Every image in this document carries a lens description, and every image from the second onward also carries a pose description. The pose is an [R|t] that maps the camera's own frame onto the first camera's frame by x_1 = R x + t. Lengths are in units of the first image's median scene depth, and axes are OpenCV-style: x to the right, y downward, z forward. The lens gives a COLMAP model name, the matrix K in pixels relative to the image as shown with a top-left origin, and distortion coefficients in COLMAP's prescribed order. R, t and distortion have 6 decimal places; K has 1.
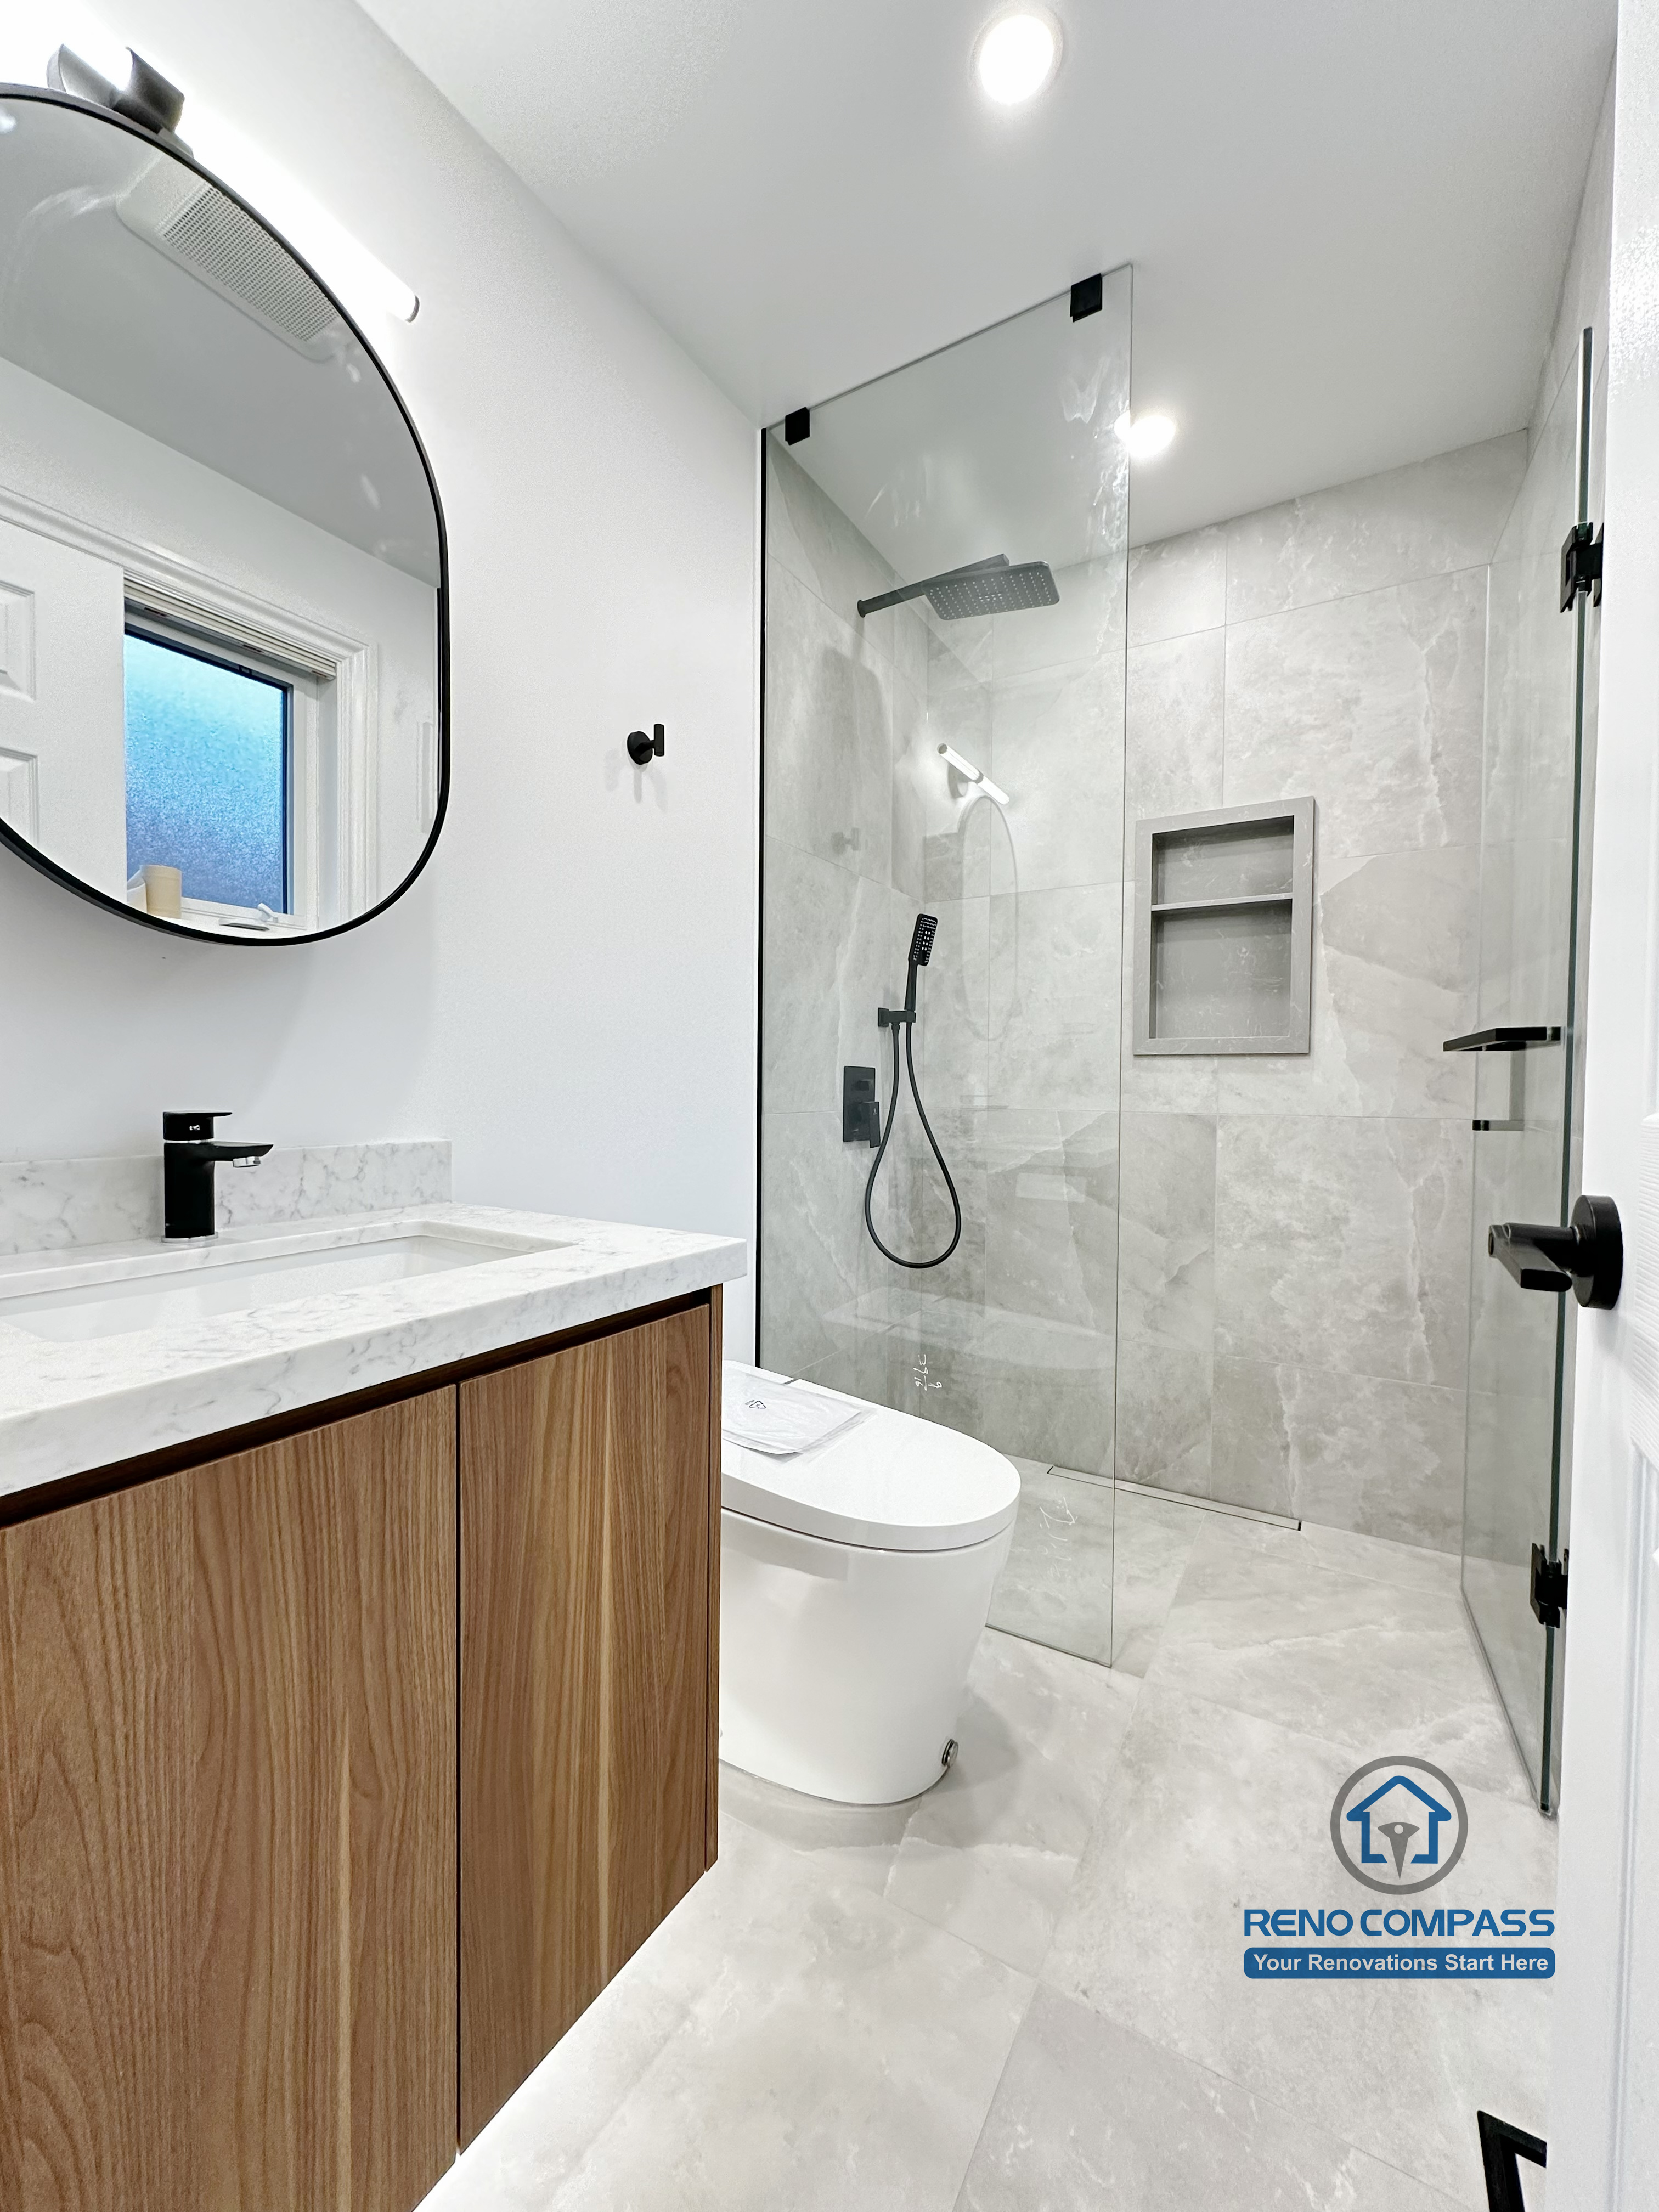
lens RADIAL K [[882.7, 0, 829.5], [0, 882.7, 1106.0], [0, 0, 1]] dist [-0.004763, 0.000838]
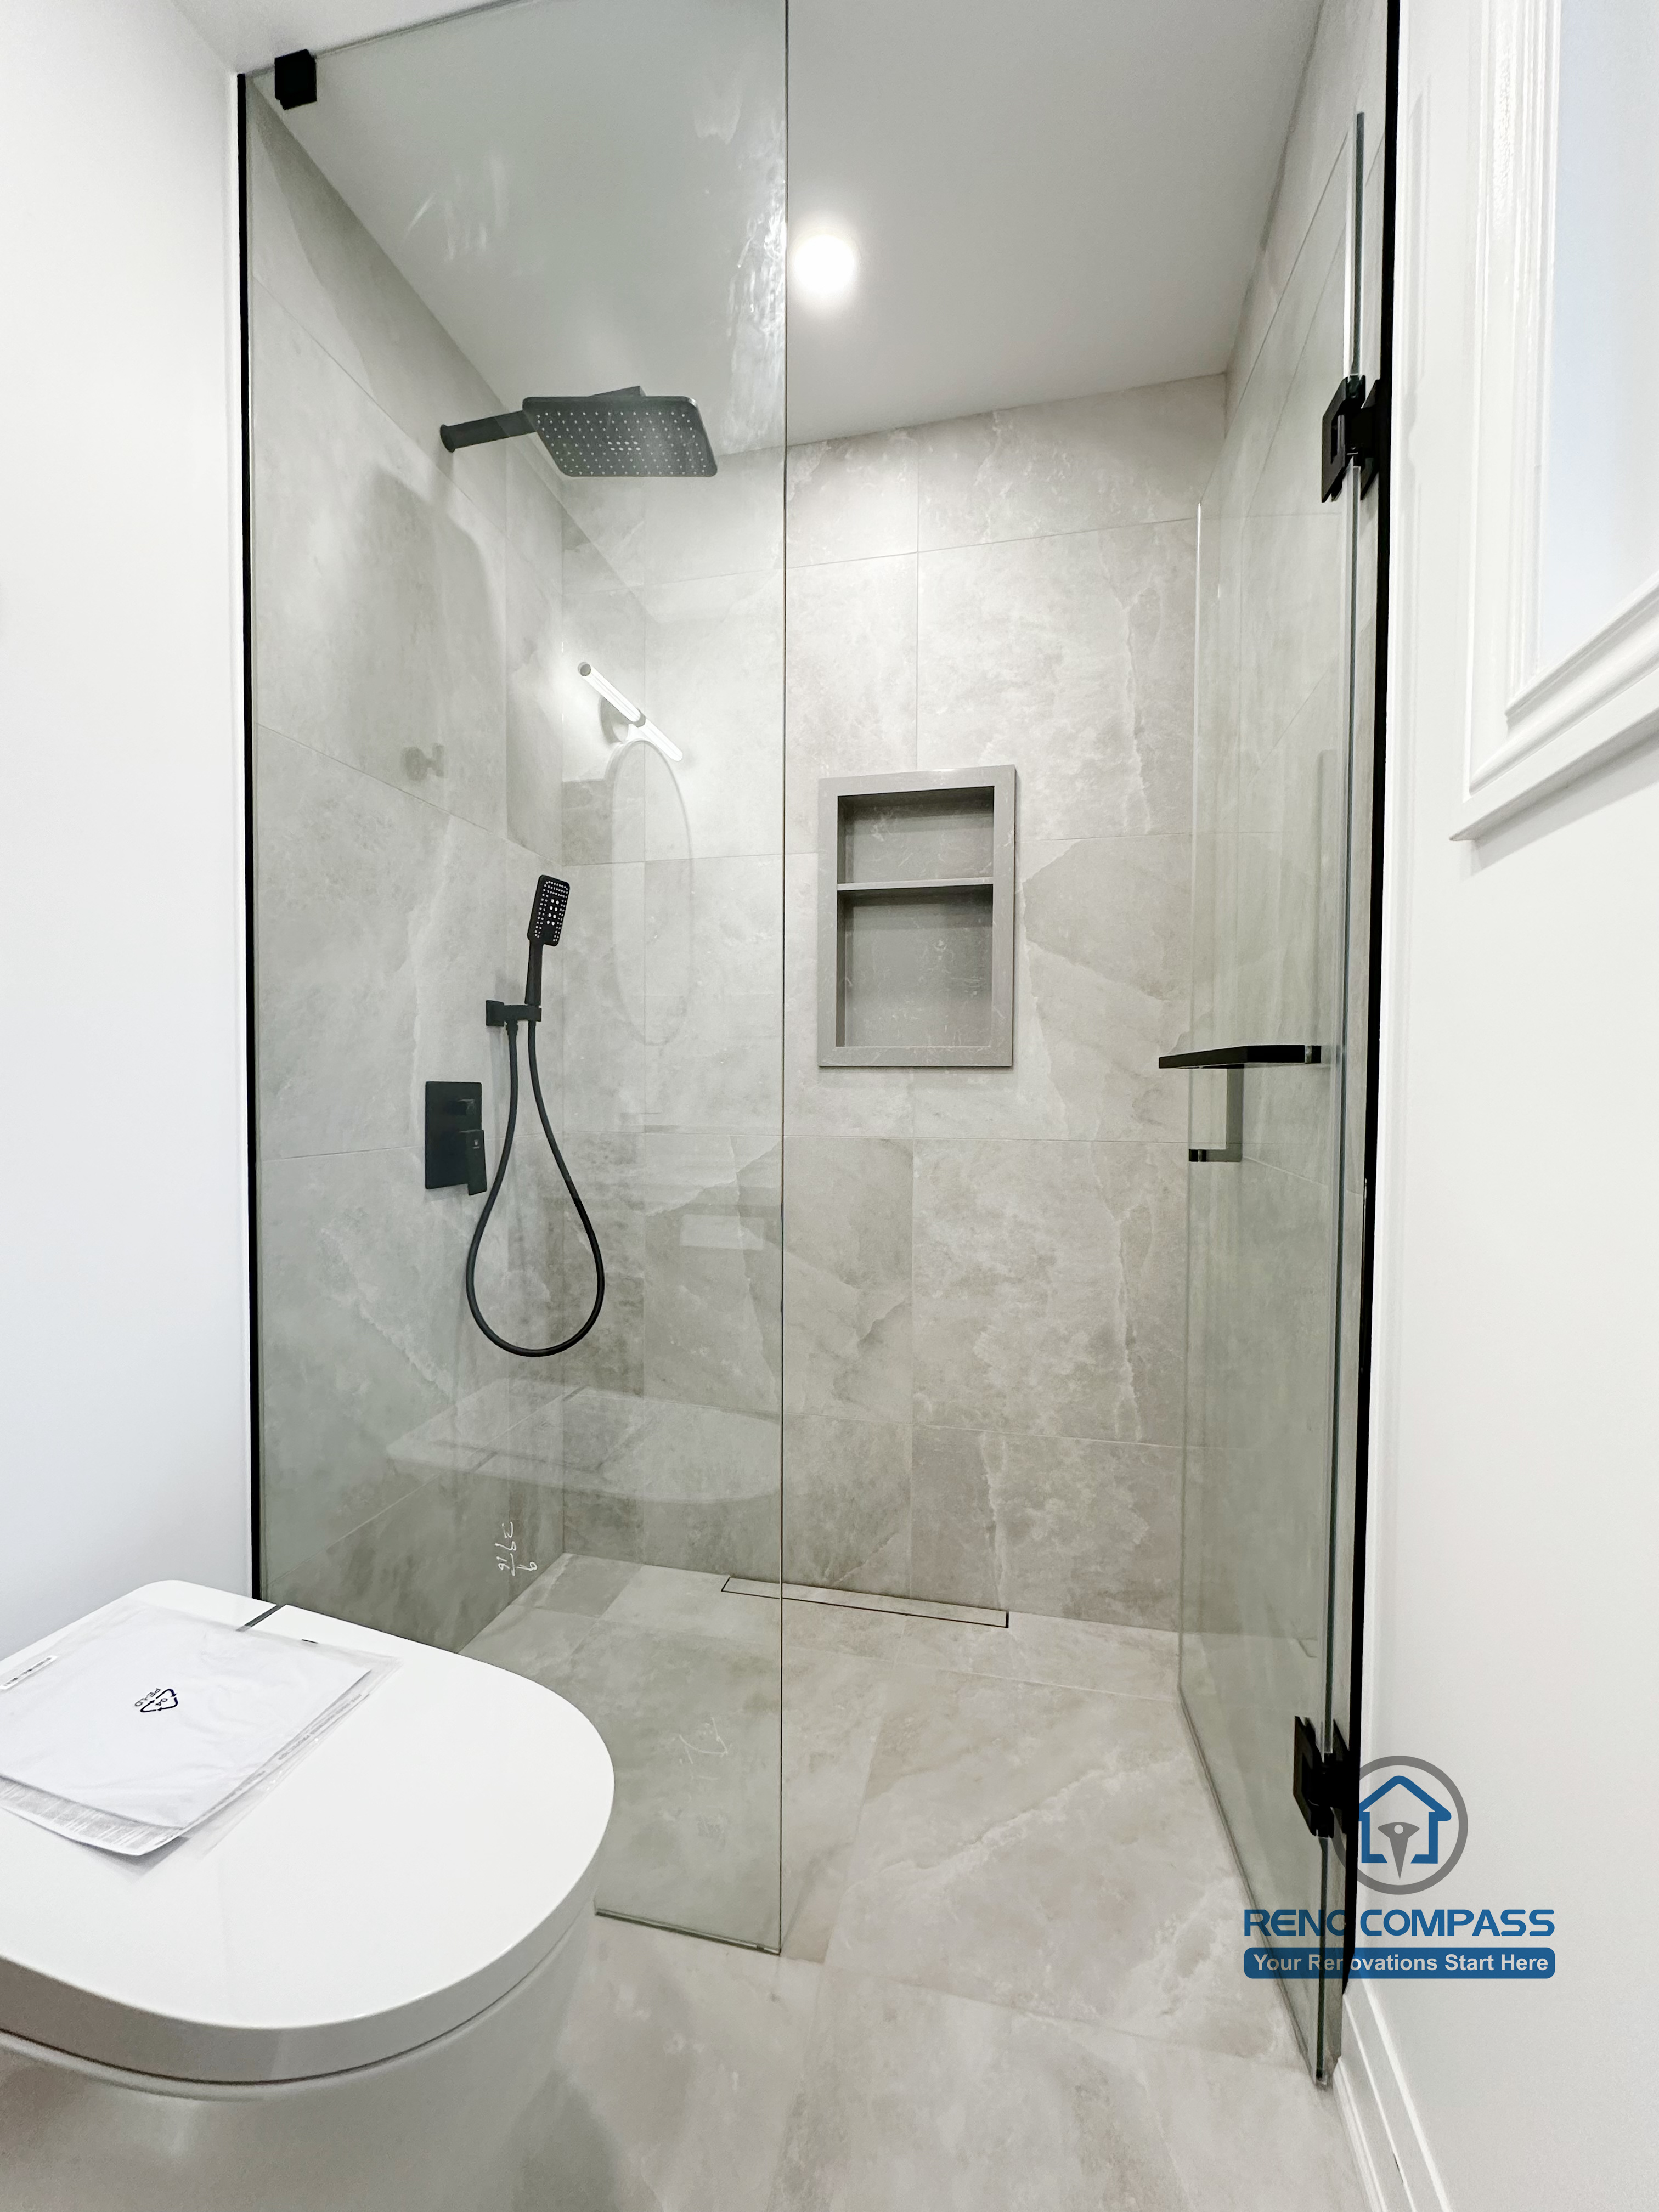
lens RADIAL K [[882.7, 0, 829.5], [0, 882.7, 1106.0], [0, 0, 1]] dist [-0.004763, 0.000838]
pose [[0.950141, -0.010202, 0.311654, 0.108085], [0.009475, 0.999948, 0.003847, -0.026488], [-0.311676, -0.000703, 0.950188, 0.240553]]
